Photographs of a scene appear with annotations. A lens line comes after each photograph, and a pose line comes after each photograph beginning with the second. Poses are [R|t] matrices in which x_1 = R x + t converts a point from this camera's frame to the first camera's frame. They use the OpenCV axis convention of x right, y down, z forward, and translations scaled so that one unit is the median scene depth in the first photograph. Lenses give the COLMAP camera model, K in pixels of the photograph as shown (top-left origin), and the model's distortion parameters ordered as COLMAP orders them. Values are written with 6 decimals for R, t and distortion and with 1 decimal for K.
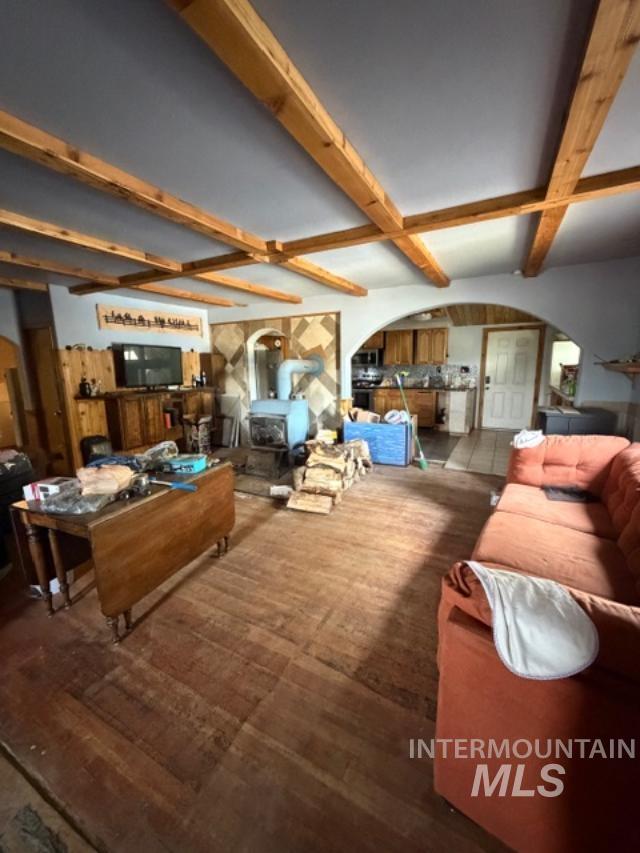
lens RADIAL K [[341.6, 0, 321.4], [0, 341.6, 421.8], [0, 0, 1]] dist [0.000762, 0.000507]
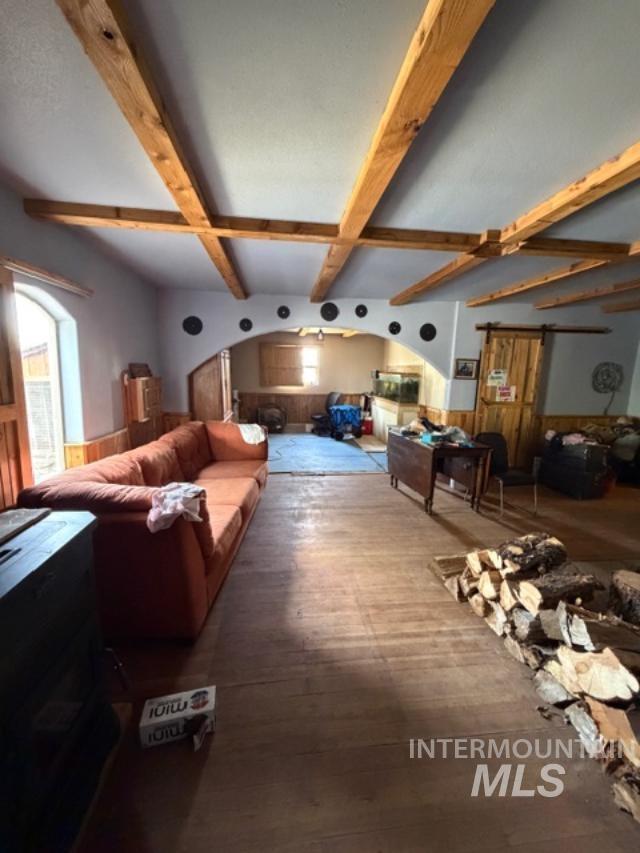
lens RADIAL K [[341.6, 0, 321.0], [0, 341.6, 423.8], [0, 0, 1]] dist [0.000762, 0.000507]
pose [[-0.830406, 0.086236, -0.550444, 0.467719], [-0.102562, 0.947407, 0.303152, -0.188988], [0.547637, 0.308194, -0.777888, 1.024836]]
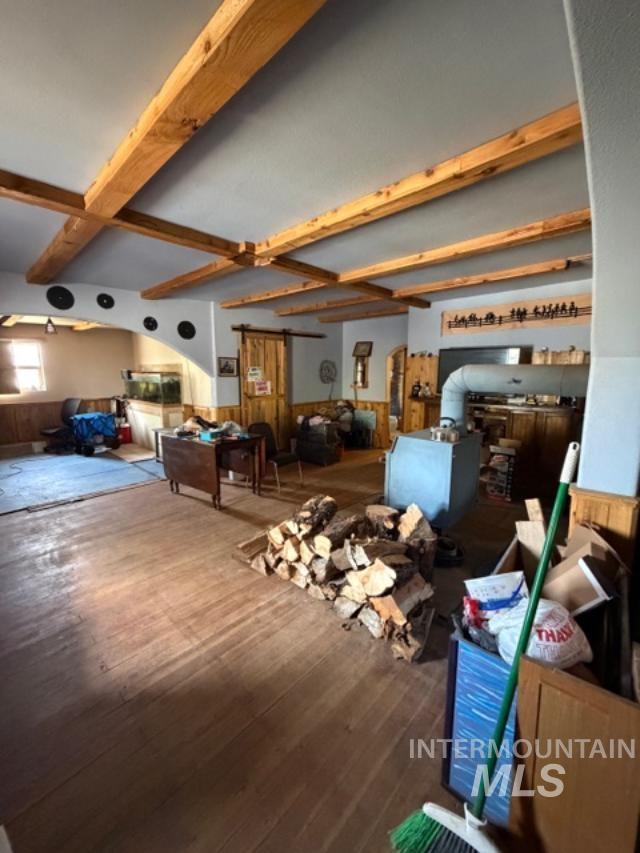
lens RADIAL K [[341.6, 0, 320.2], [0, 341.6, 423.3], [0, 0, 1]] dist [0.000762, 0.000507]
pose [[-0.274508, 0.162896, -0.947687, 0.509332], [-0.158328, 0.964439, 0.211637, -0.181683], [0.948461, 0.208142, -0.238956, 0.990186]]
